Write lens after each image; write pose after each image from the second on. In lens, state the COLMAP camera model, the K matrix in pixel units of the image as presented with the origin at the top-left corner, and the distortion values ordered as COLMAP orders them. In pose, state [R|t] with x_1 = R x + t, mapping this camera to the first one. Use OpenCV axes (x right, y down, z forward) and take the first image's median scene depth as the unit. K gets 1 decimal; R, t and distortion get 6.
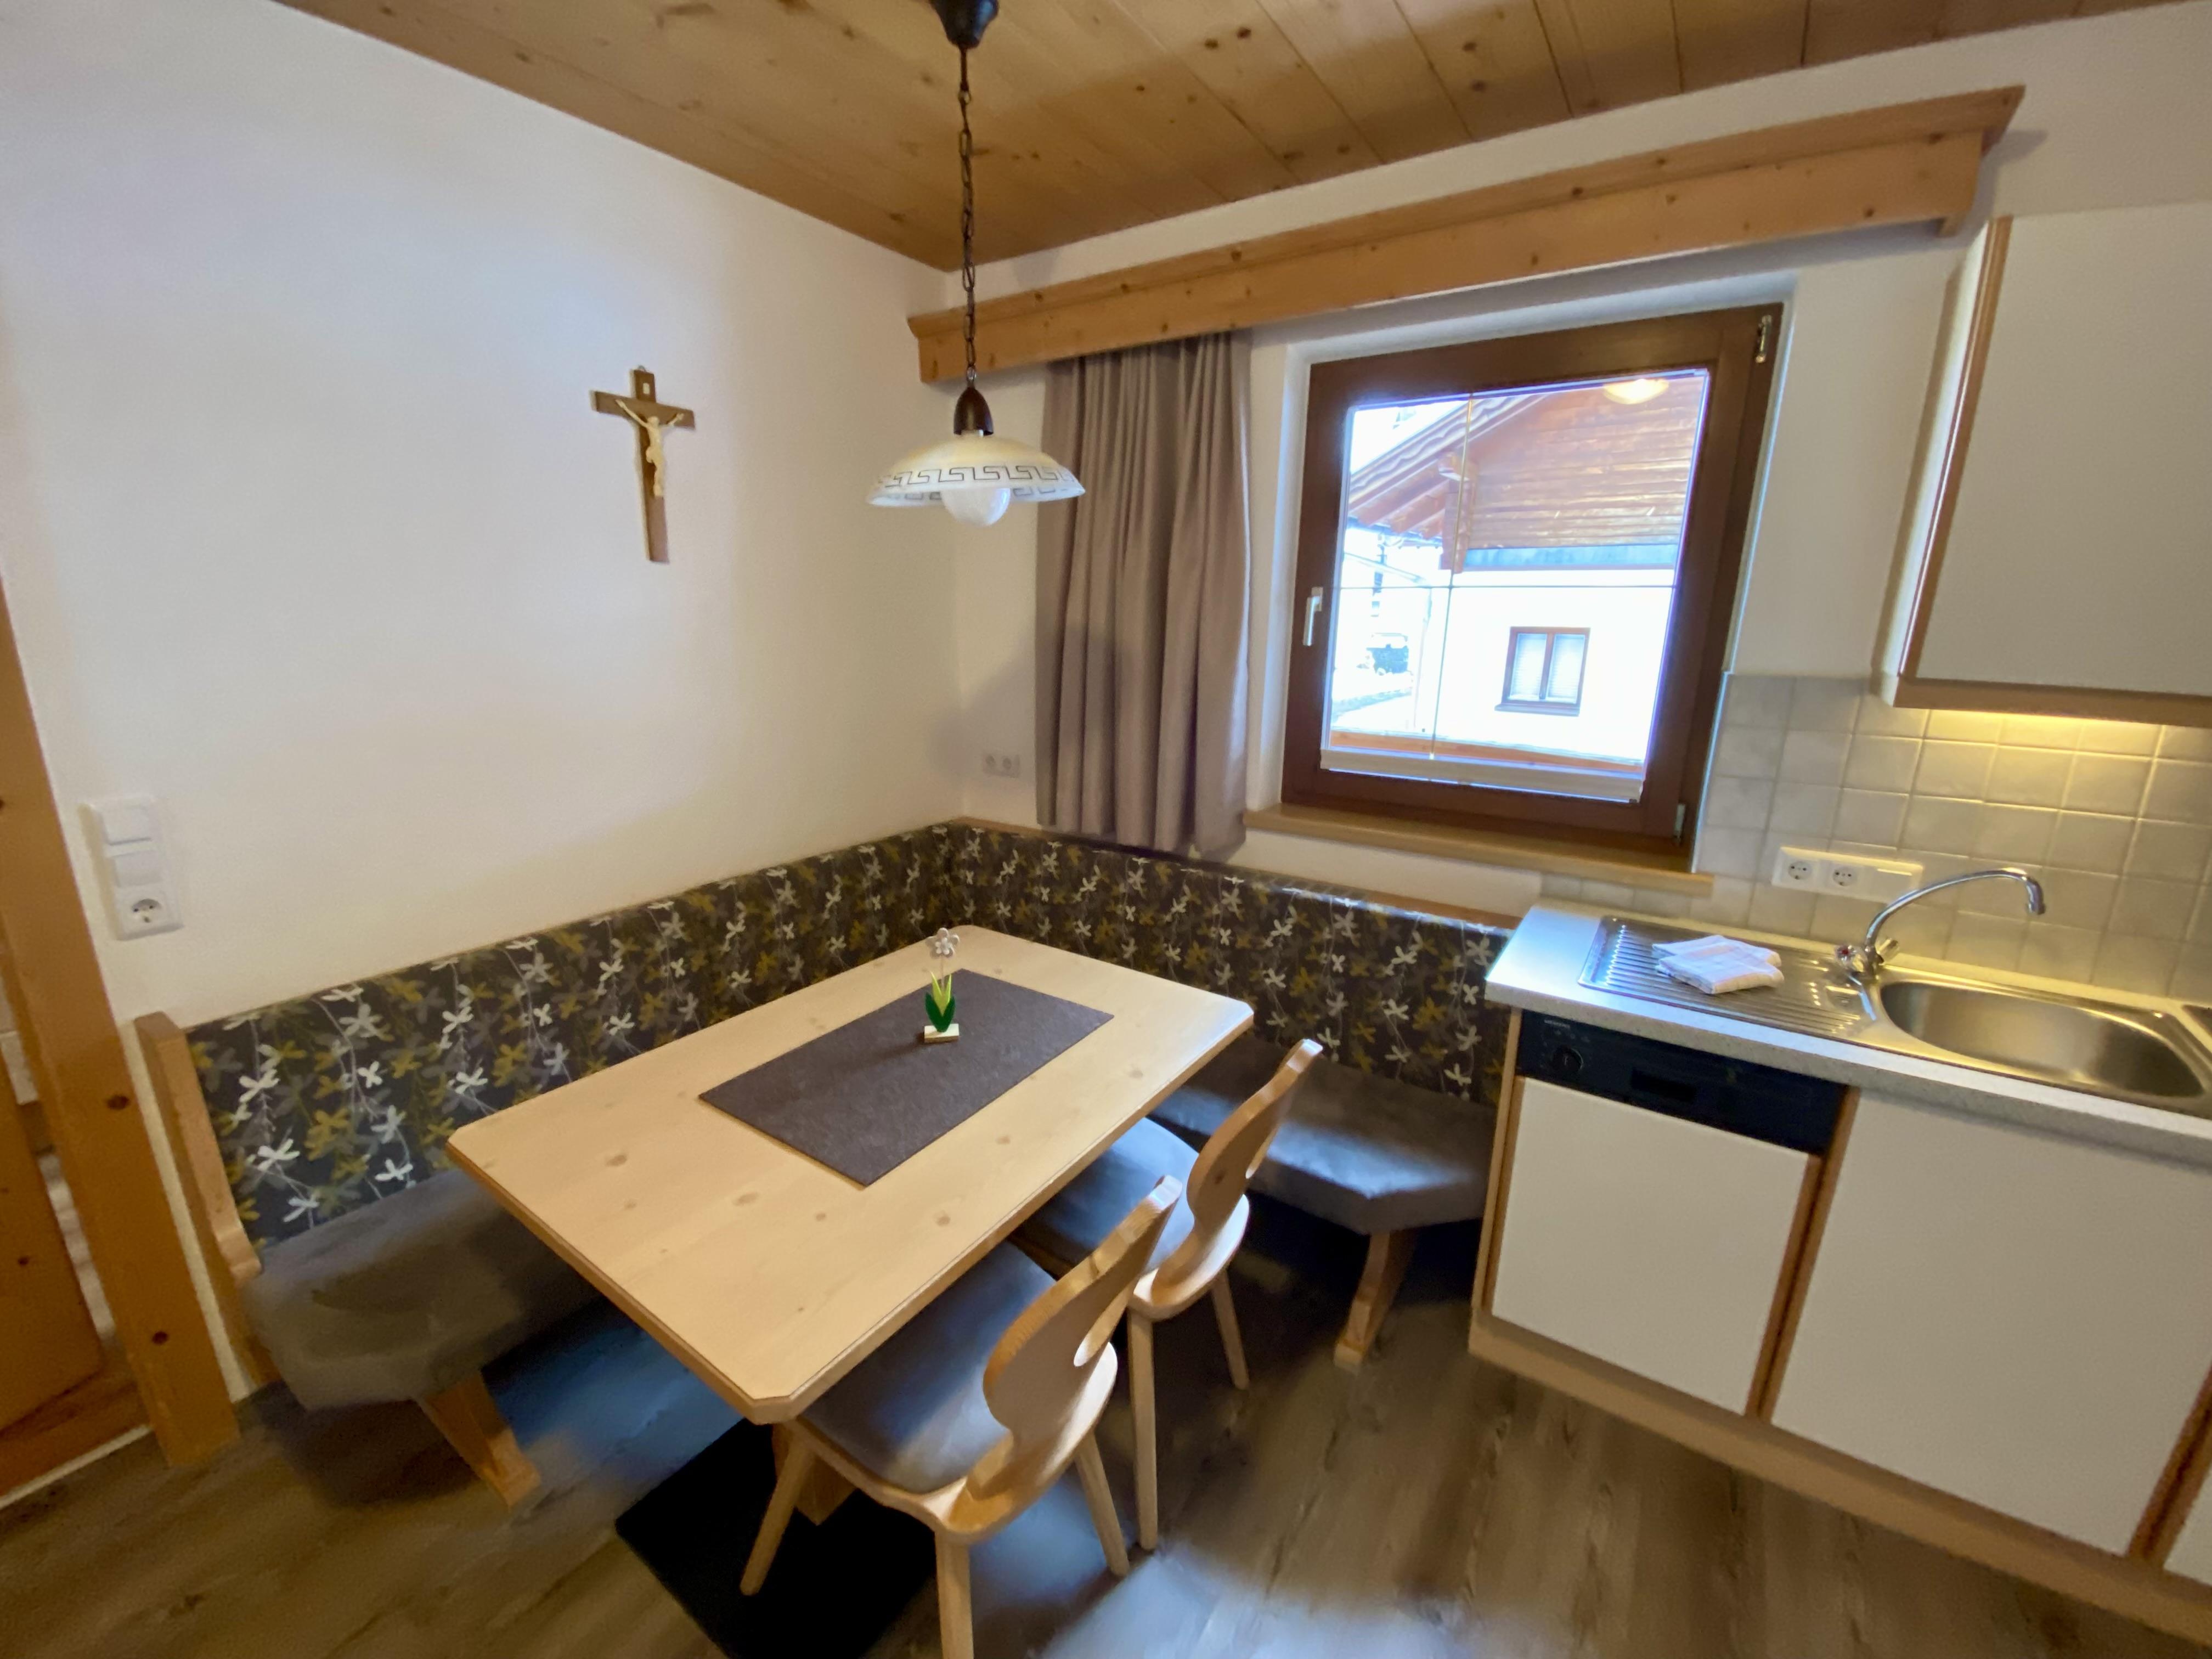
lens RADIAL K [[890.6, 0, 1099.0], [0, 890.6, 830.7], [0, 0, 1]] dist [0.033432, -0.029785]
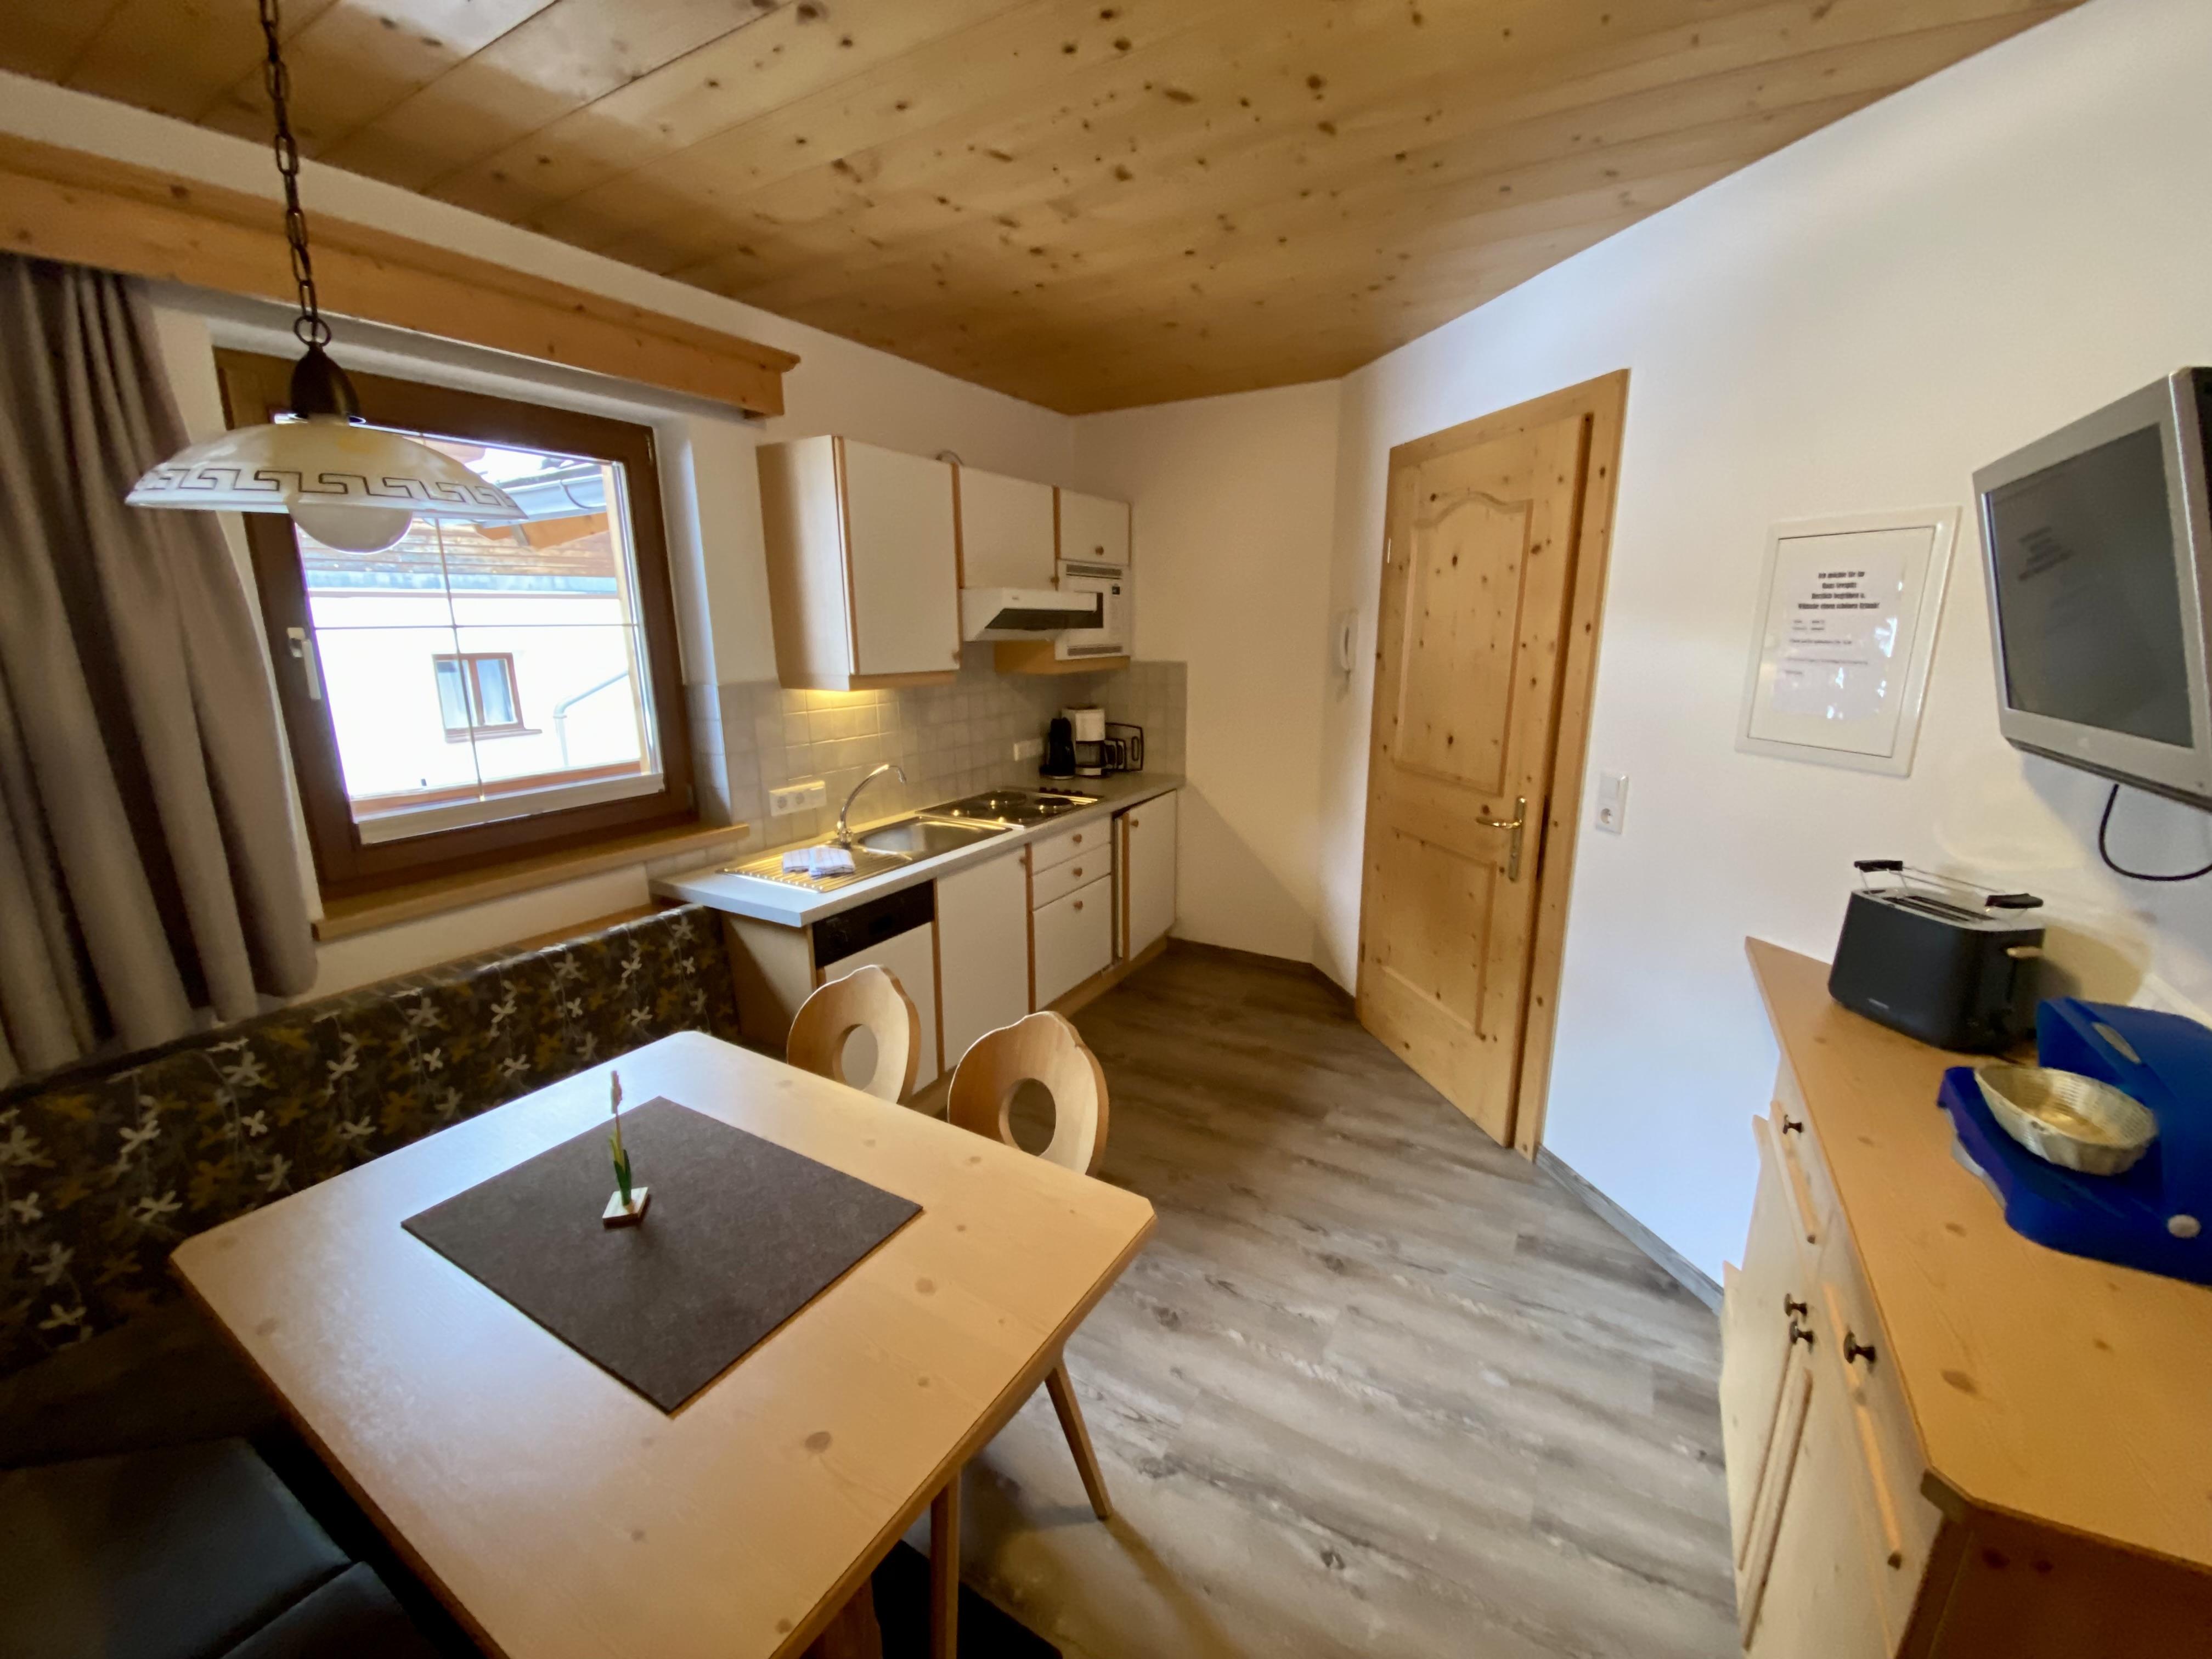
lens RADIAL K [[890.6, 0, 1099.0], [0, 890.6, 830.7], [0, 0, 1]] dist [0.033432, -0.029785]
pose [[-0.069926, -0.231505, 0.970317, -0.689951], [0.255743, 0.936029, 0.241754, -0.126222], [-0.964212, 0.265057, -0.006247, 0.406232]]
